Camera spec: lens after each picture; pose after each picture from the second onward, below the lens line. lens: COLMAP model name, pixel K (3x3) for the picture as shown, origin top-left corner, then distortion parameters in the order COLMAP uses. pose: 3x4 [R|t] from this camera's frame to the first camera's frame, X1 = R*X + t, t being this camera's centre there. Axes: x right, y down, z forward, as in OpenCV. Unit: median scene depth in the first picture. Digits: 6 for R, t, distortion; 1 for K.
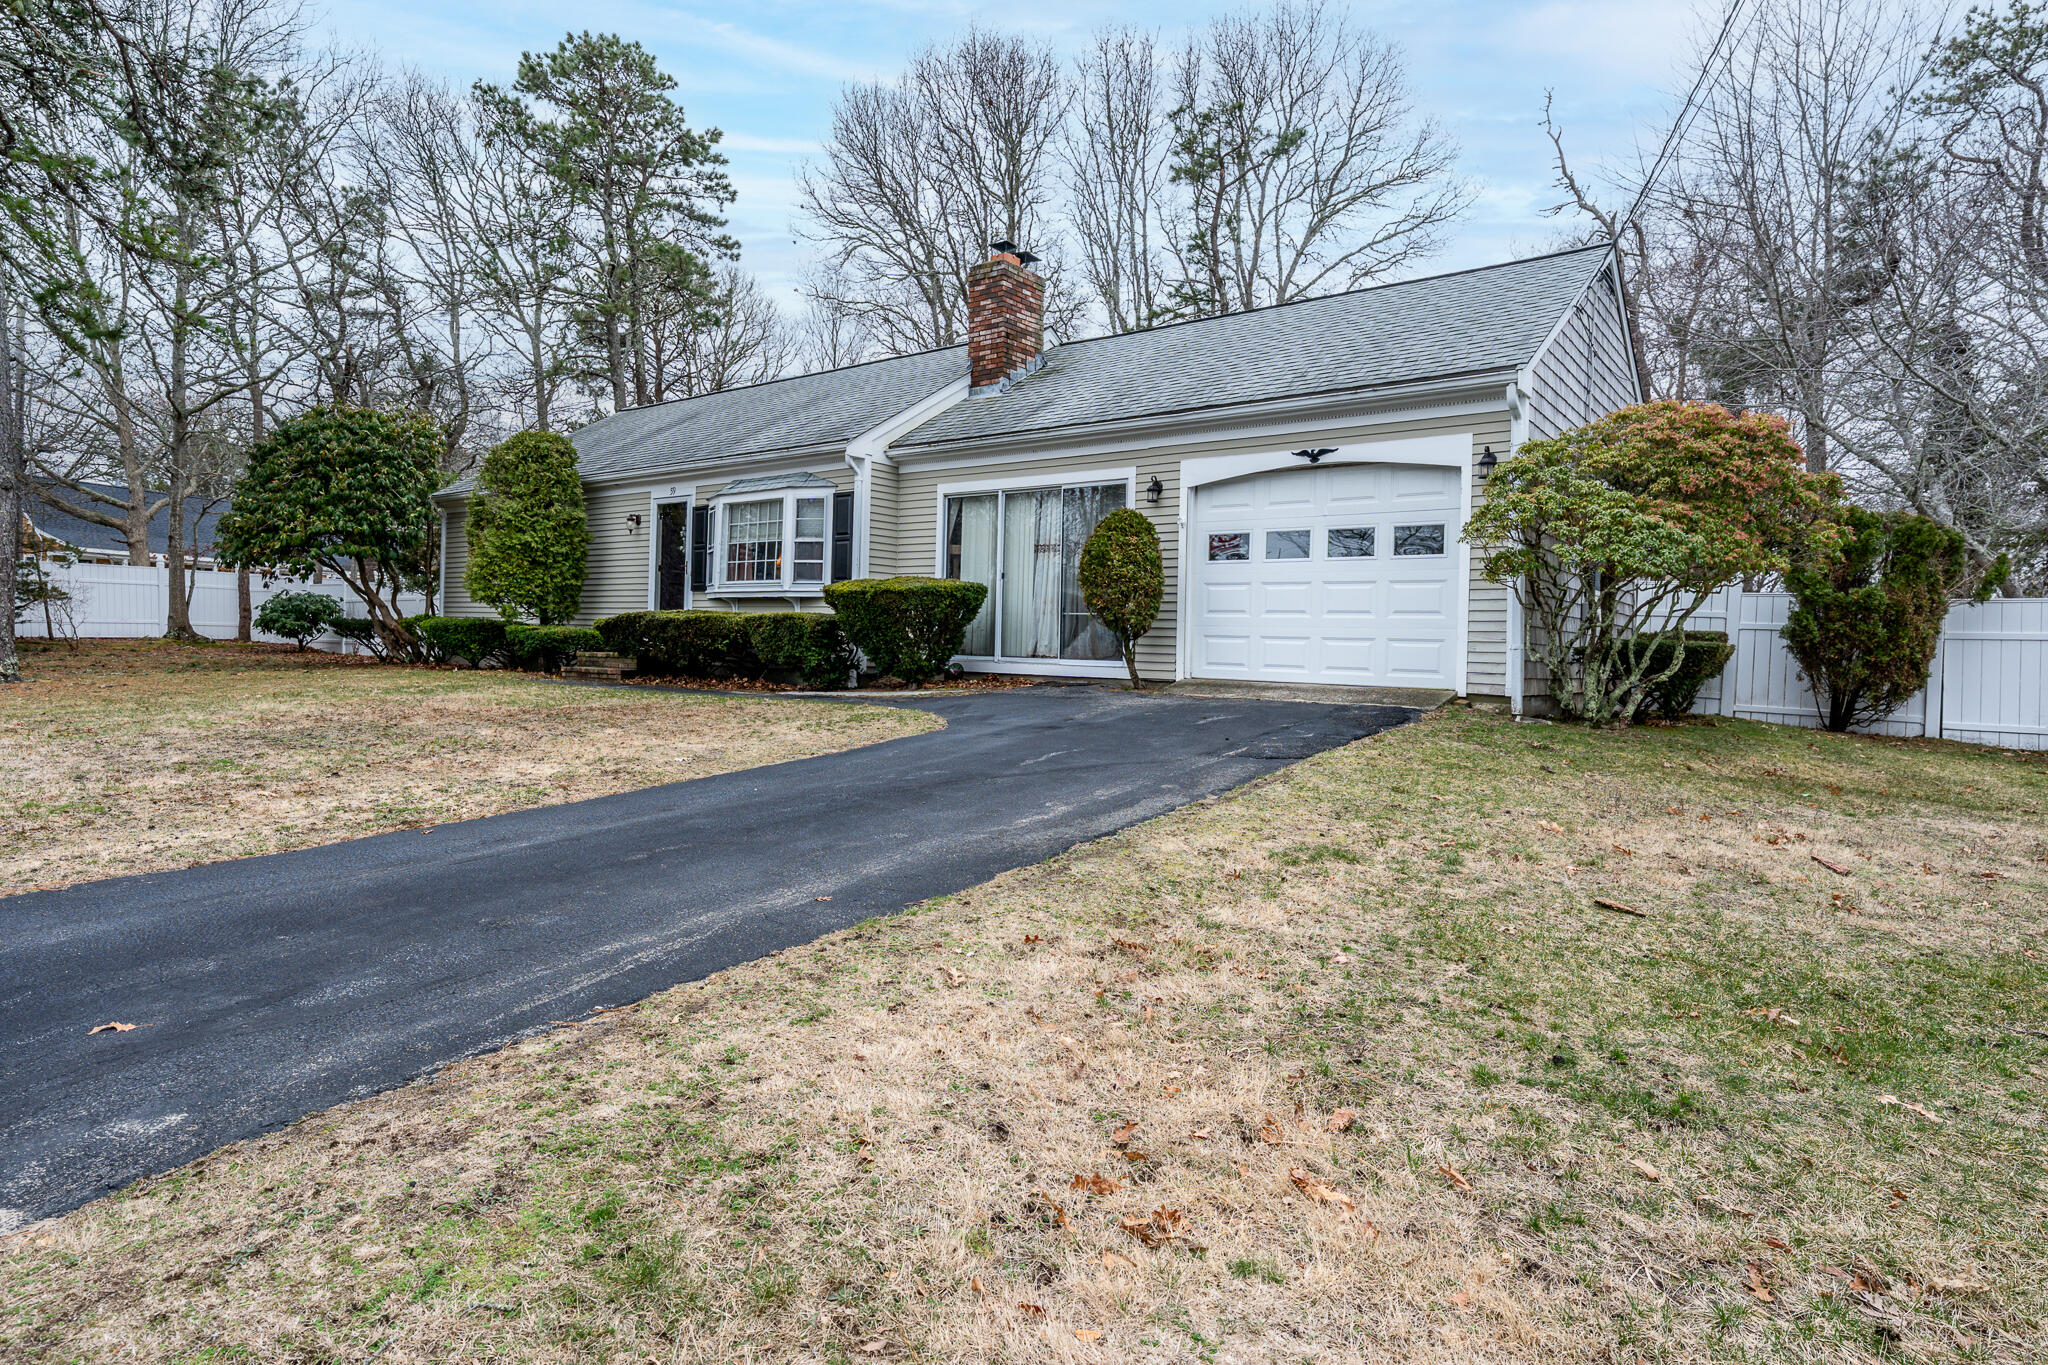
lens RADIAL K [[1104.5, 0, 1021.7], [0, 1104.5, 643.2], [0, 0, 1]] dist [0.000887, -0.000431]
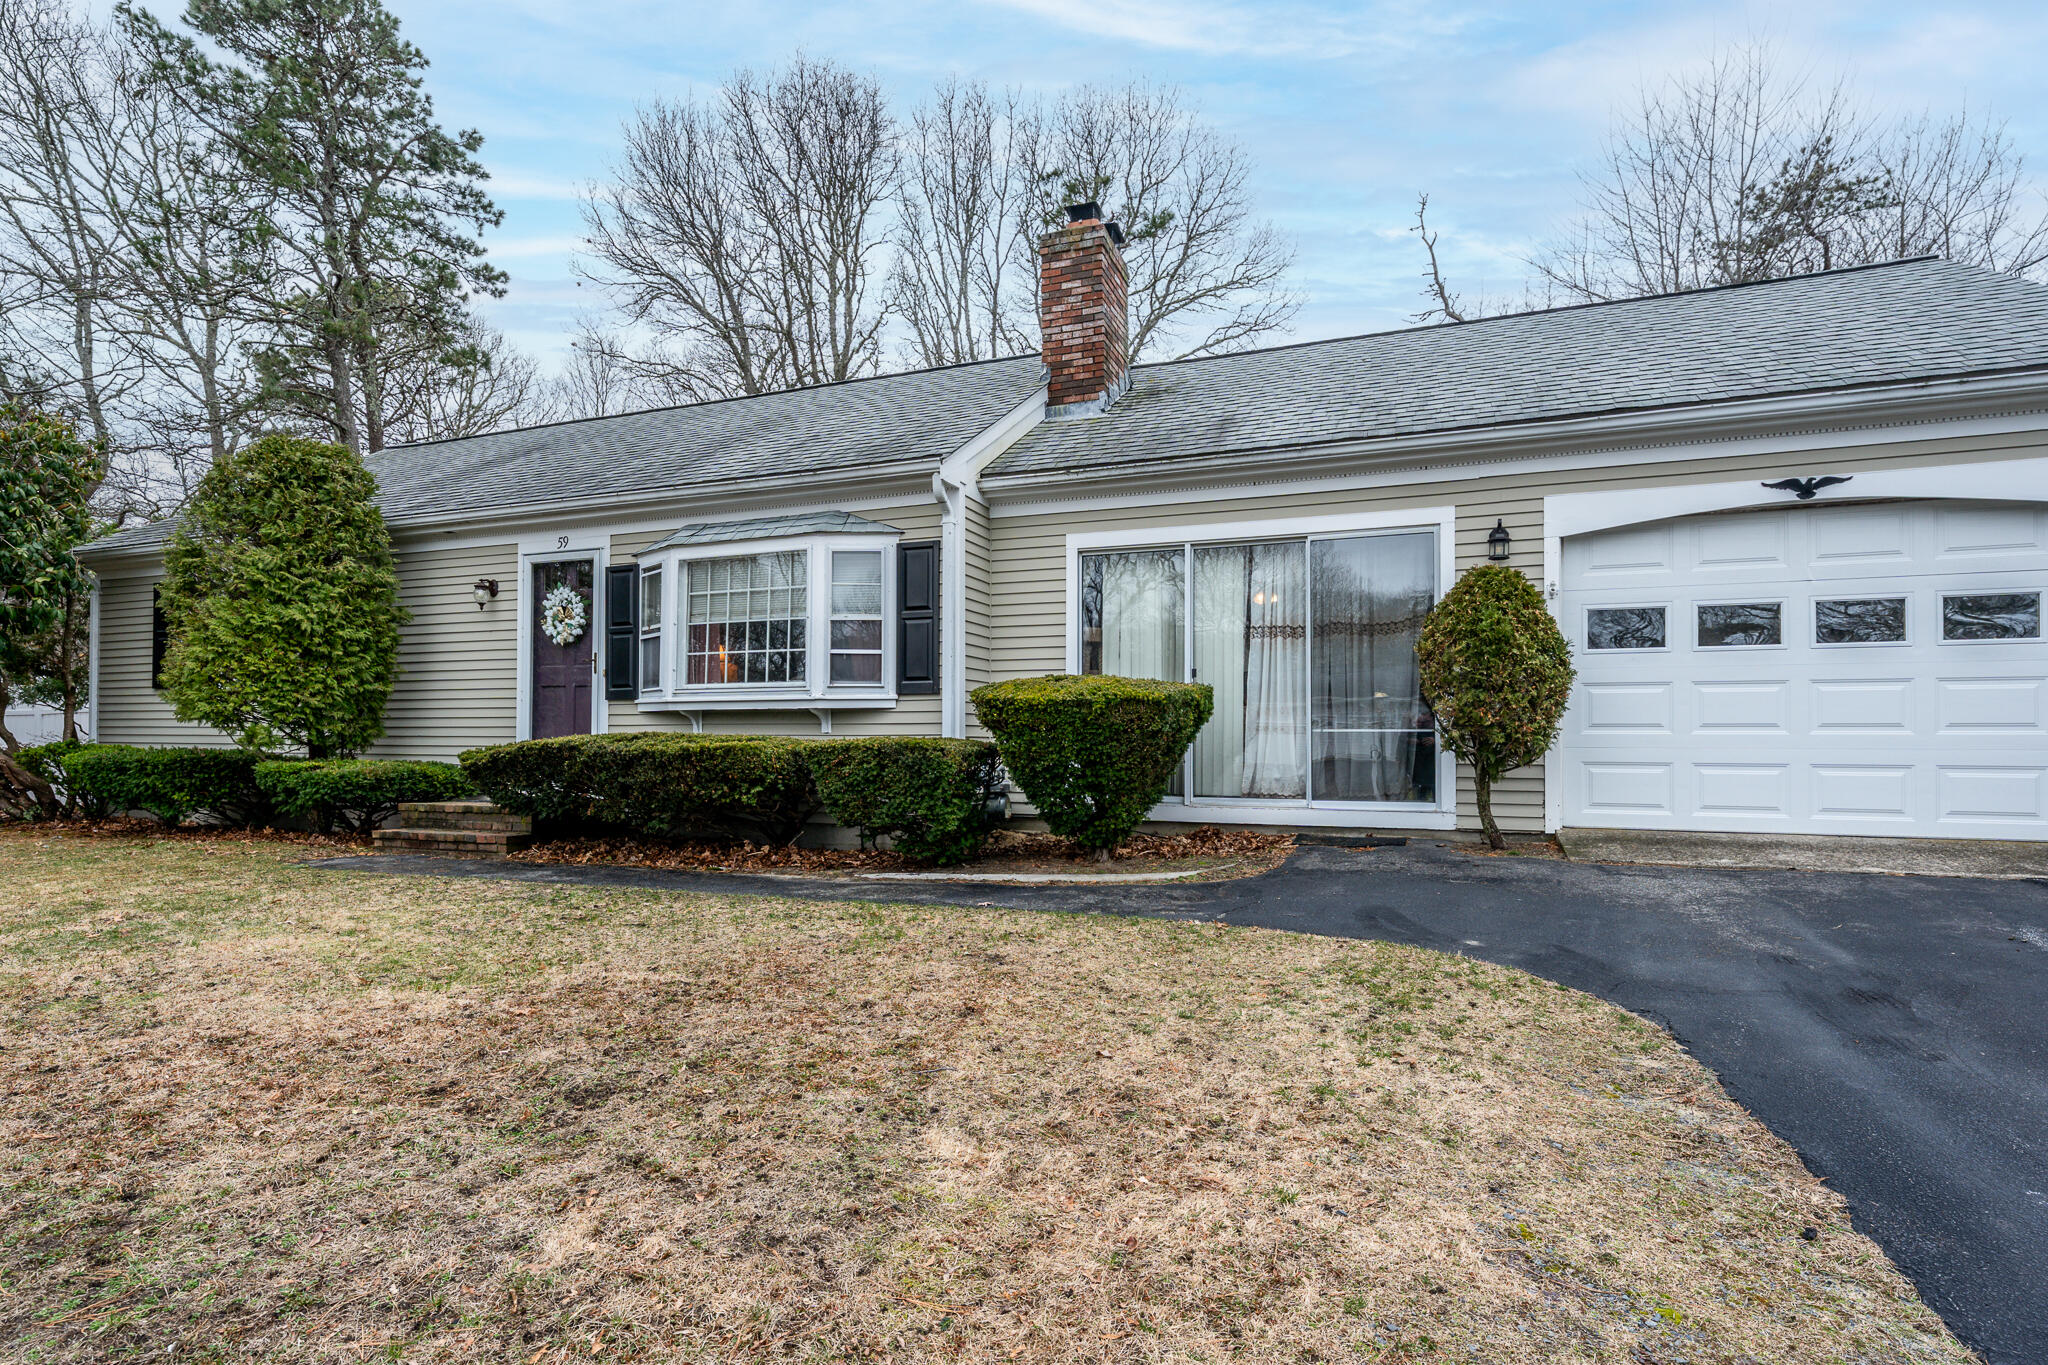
lens RADIAL K [[990.5, 0, 1023.8], [0, 990.5, 725.9], [0, 0, 1]] dist [-0.001517, 0.000361]
pose [[0.954784, -0.018269, 0.296737, -0.231931], [0.021604, 0.999735, -0.007963, -0.022108], [-0.296513, 0.014014, 0.954926, 0.377701]]
